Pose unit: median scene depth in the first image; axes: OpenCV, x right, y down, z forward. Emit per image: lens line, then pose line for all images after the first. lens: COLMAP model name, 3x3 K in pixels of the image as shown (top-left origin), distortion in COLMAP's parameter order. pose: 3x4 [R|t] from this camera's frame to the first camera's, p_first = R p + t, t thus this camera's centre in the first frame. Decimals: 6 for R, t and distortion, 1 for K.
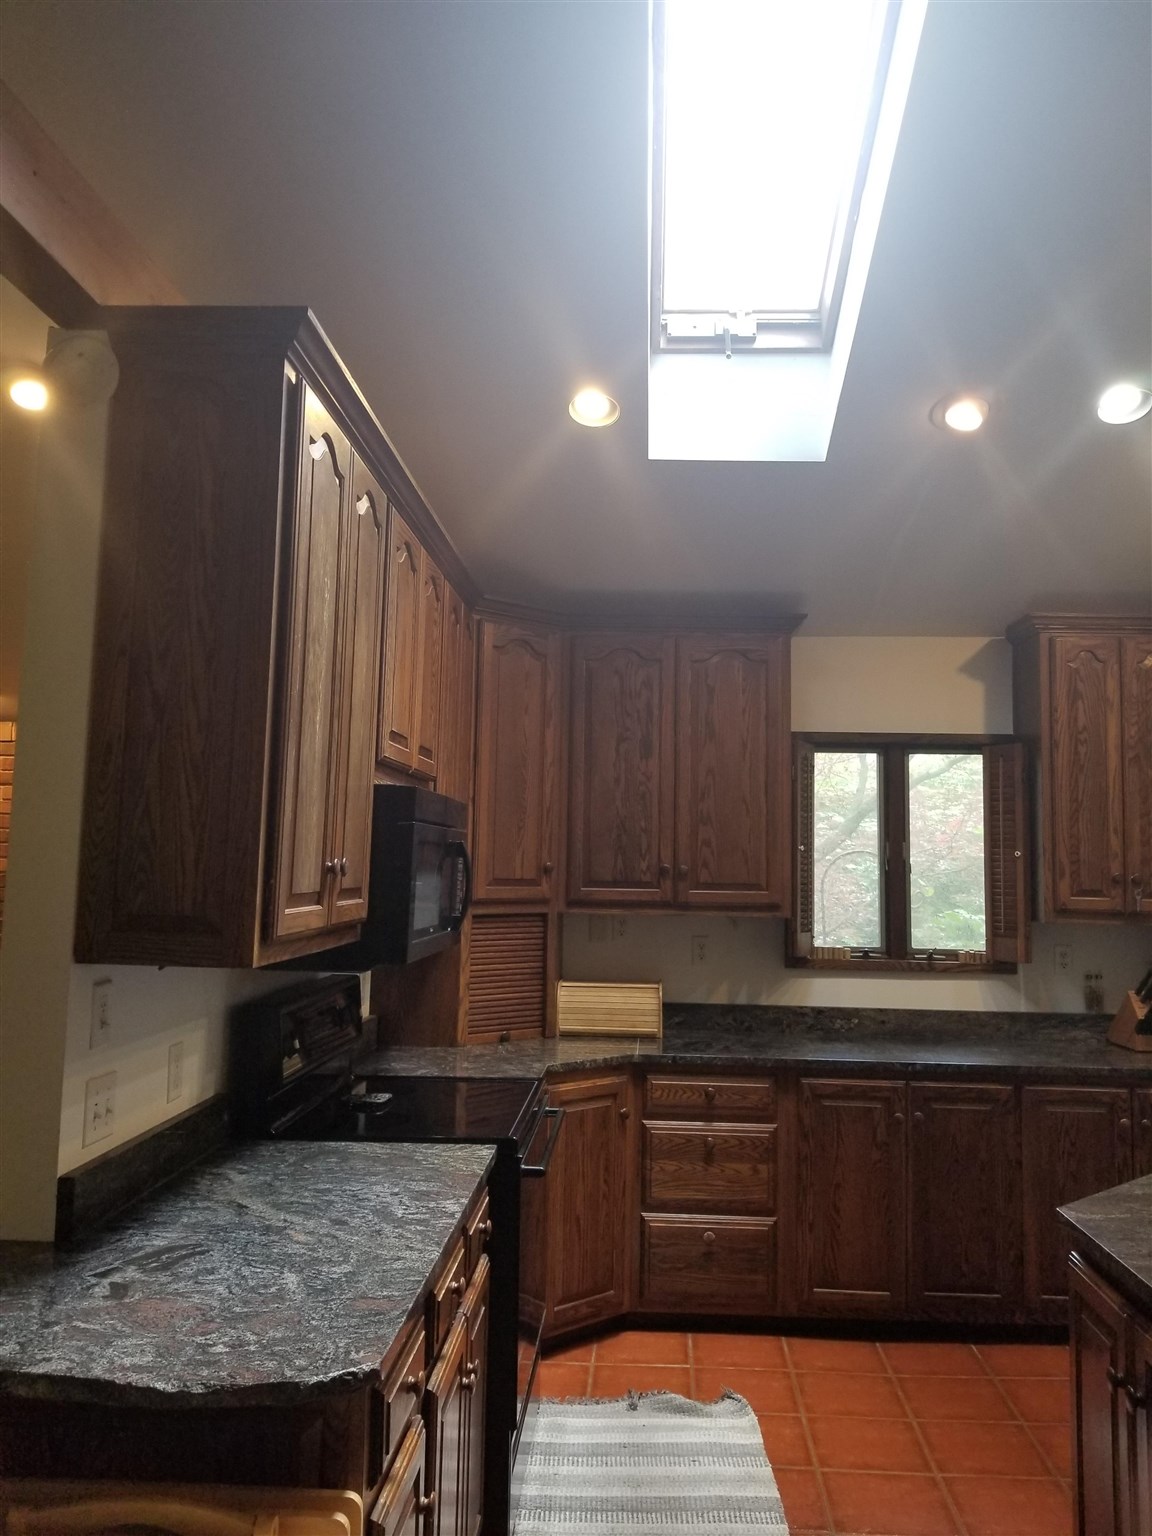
lens RADIAL K [[1204.8, 0, 593.9], [0, 1204.8, 747.9], [0, 0, 1]] dist [0.082052, -0.152723]
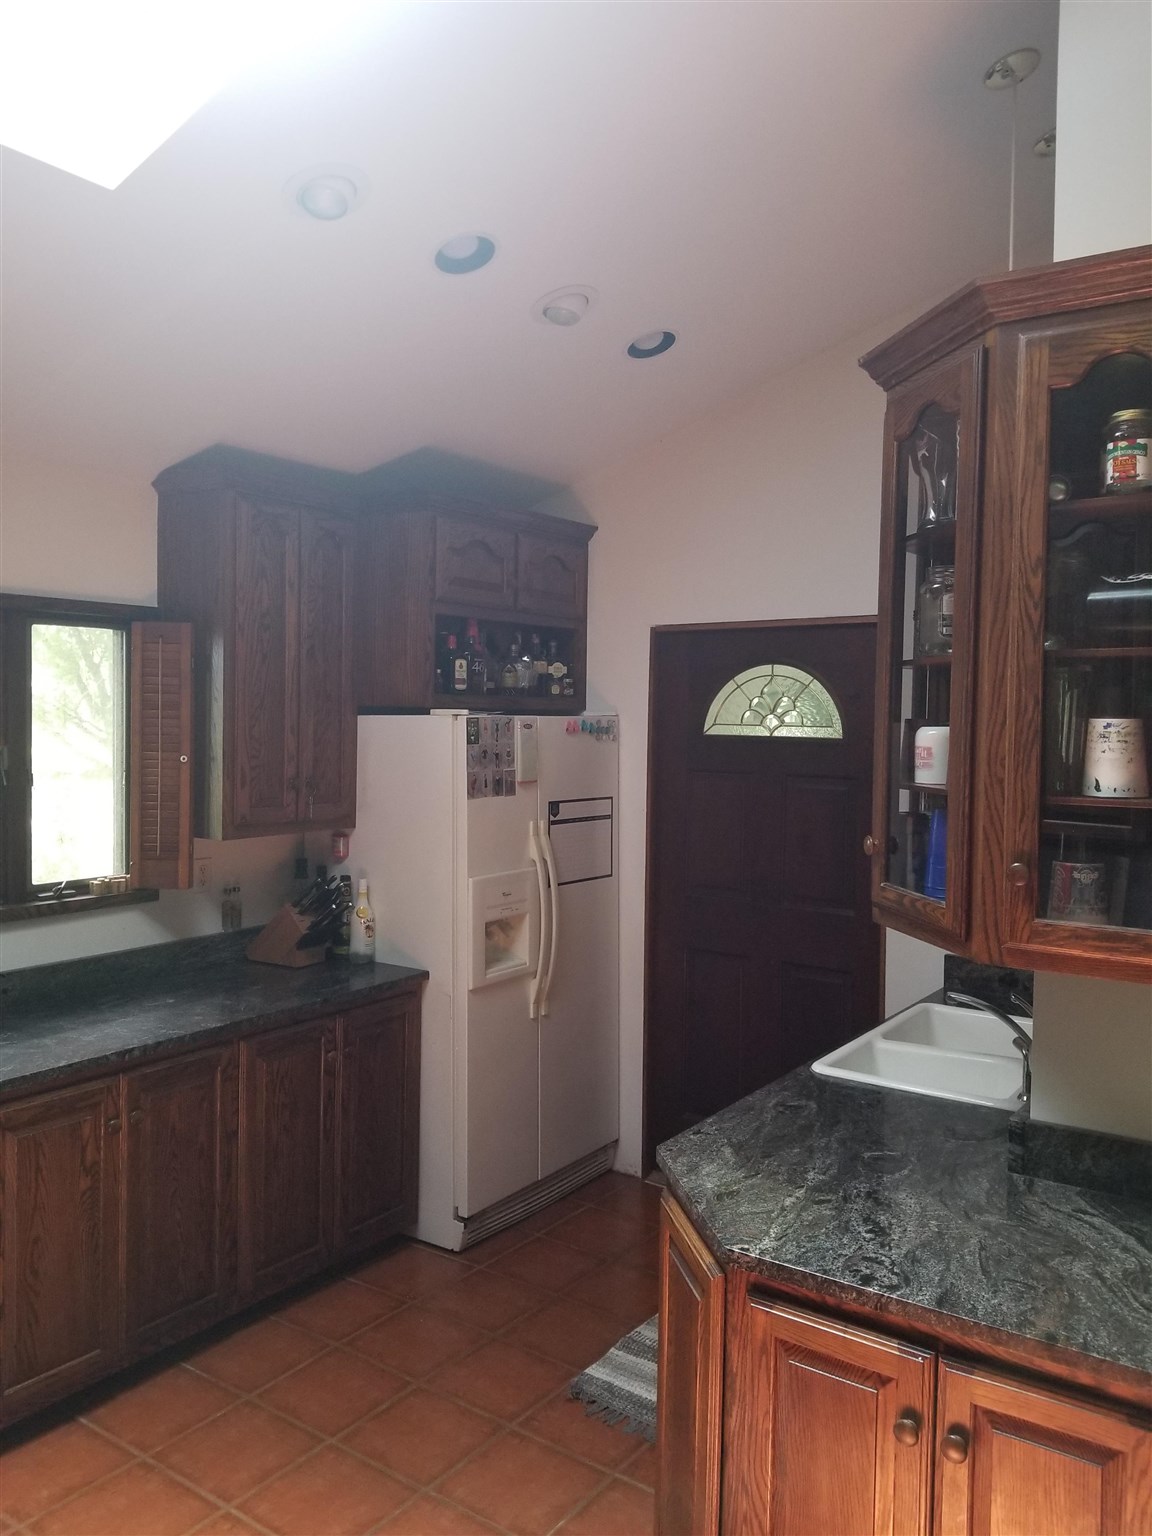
lens RADIAL K [[1191.5, 0, 575.2], [0, 1191.5, 759.6], [0, 0, 1]] dist [0.055052, -0.083843]
pose [[0.537765, -0.044538, 0.841918, -0.205411], [-0.083542, 0.990874, 0.105780, -0.021191], [-0.838945, -0.127220, 0.529136, 0.384590]]
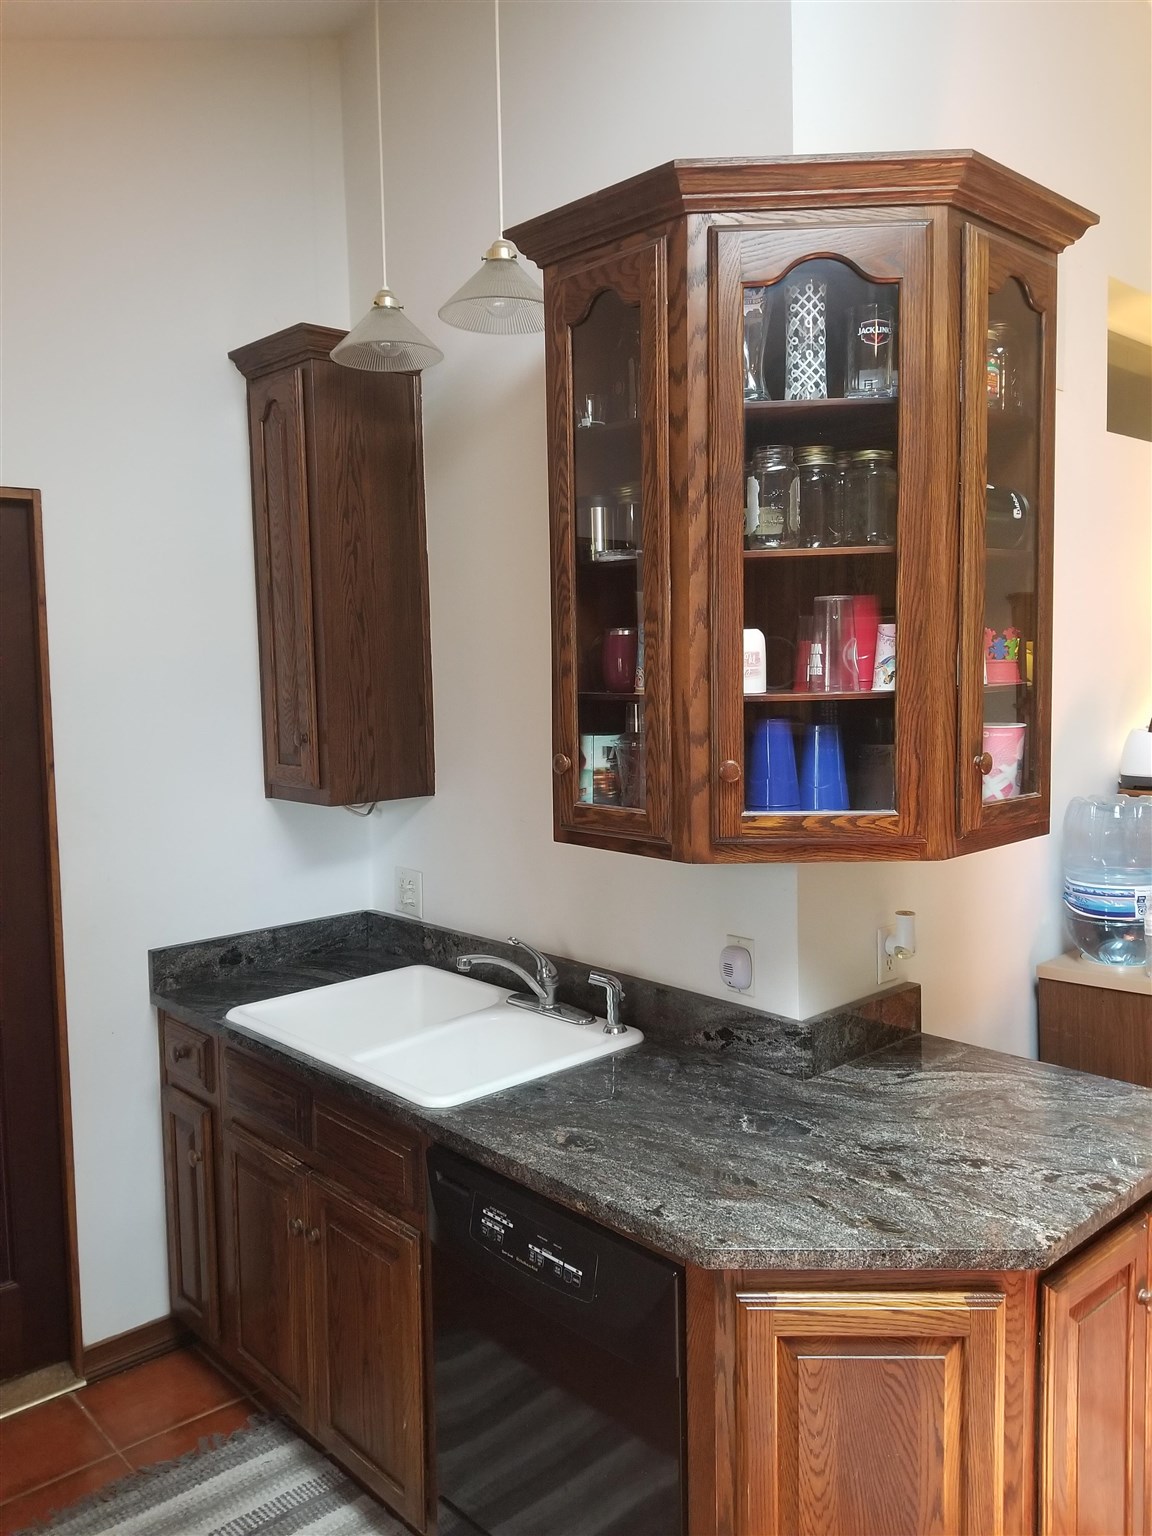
lens RADIAL K [[1204.8, 0, 593.9], [0, 1204.8, 747.9], [0, 0, 1]] dist [0.082052, -0.152723]
pose [[-0.712830, -0.063543, 0.698452, 0.053053], [-0.067468, 0.997481, 0.021891, 0.052852], [-0.698084, -0.031519, -0.715322, 0.948168]]
